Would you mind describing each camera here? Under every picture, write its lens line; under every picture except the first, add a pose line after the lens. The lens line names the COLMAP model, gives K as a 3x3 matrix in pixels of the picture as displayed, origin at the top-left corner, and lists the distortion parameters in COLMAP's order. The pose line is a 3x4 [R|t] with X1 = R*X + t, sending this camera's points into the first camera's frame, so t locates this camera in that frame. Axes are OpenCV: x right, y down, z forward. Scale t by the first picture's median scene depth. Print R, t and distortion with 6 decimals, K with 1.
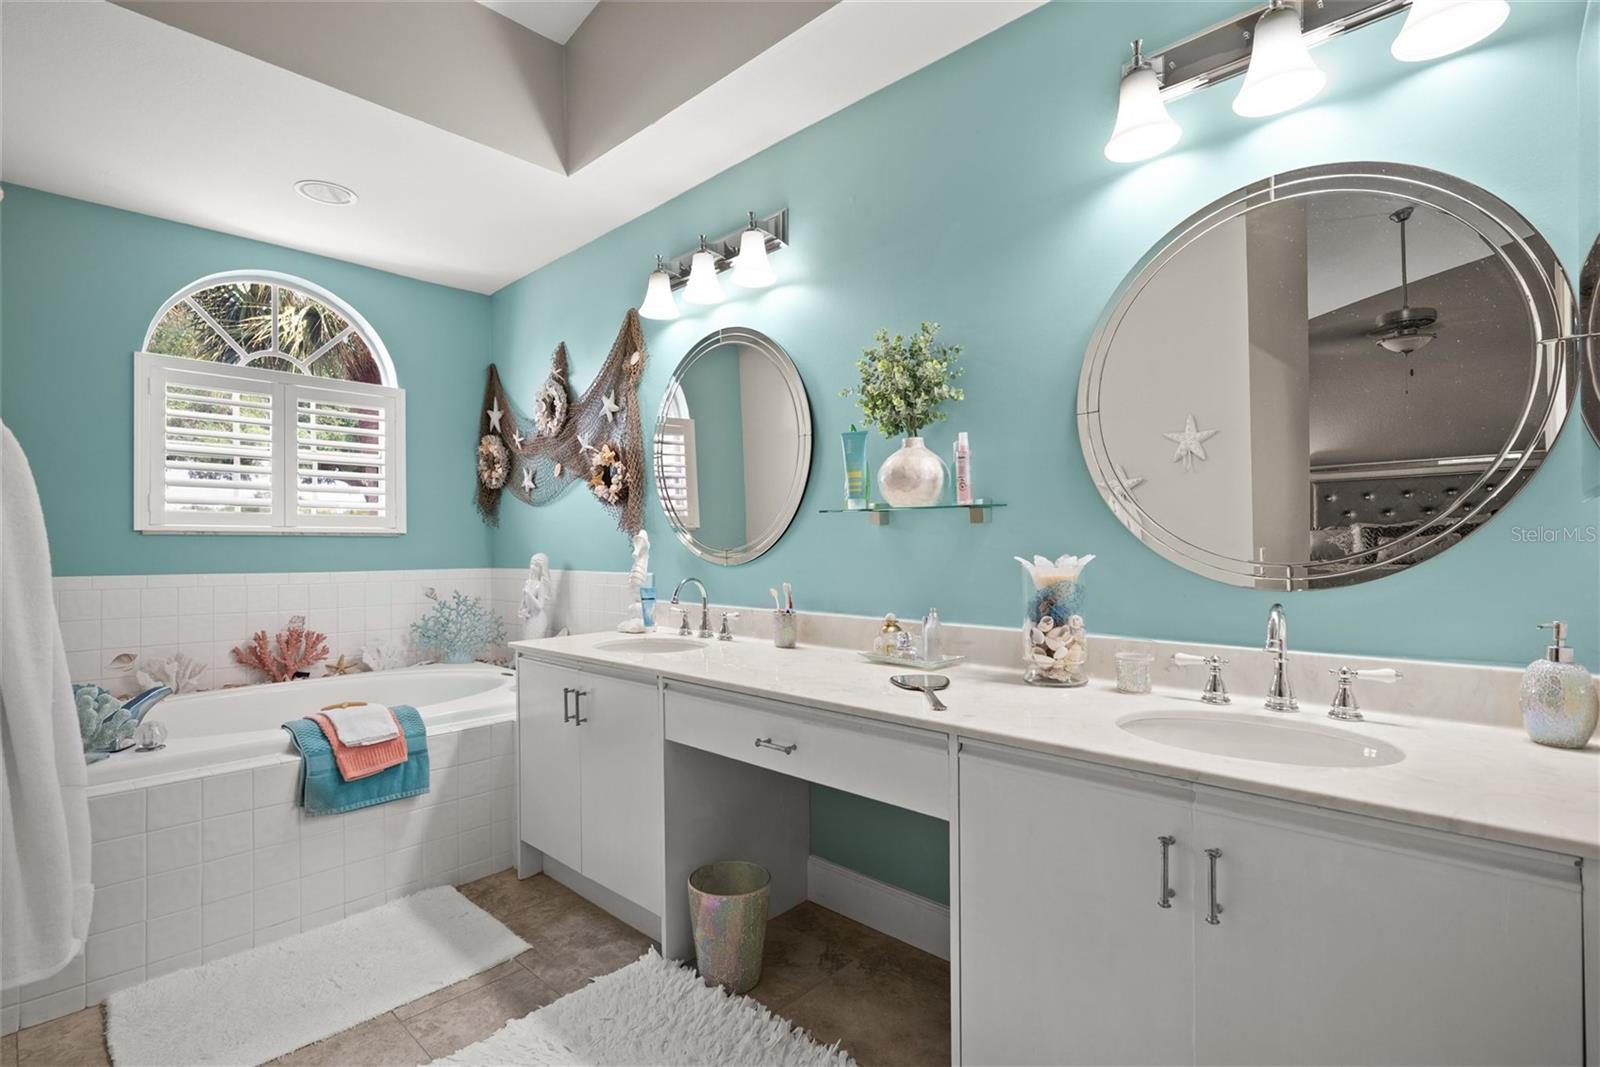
lens RADIAL K [[747.2, 0, 795.4], [0, 747.2, 541.6], [0, 0, 1]] dist [-0.006339, -0.002100]
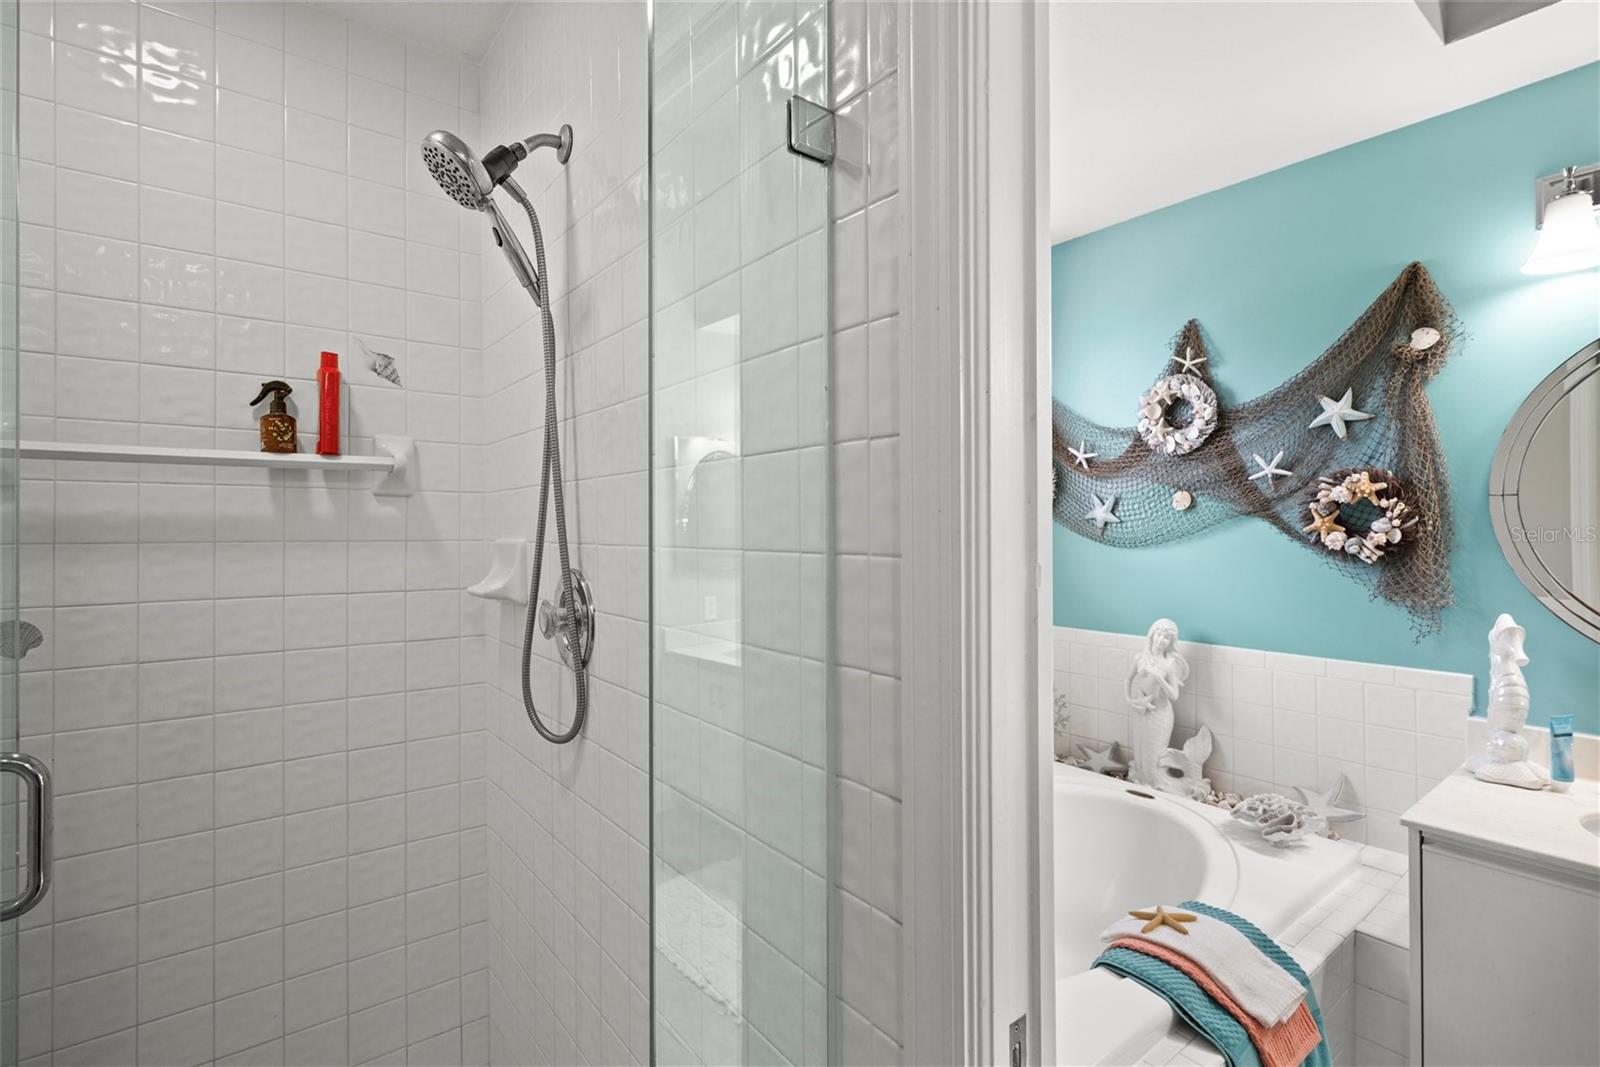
lens RADIAL K [[747.2, 0, 803.9], [0, 747.2, 523.6], [0, 0, 1]] dist [-0.006339, -0.002100]
pose [[0.985821, 0.000639, -0.167801, -0.611024], [0.000126, 0.999990, 0.004549, -0.085211], [0.167802, -0.004505, 0.985810, 0.263660]]
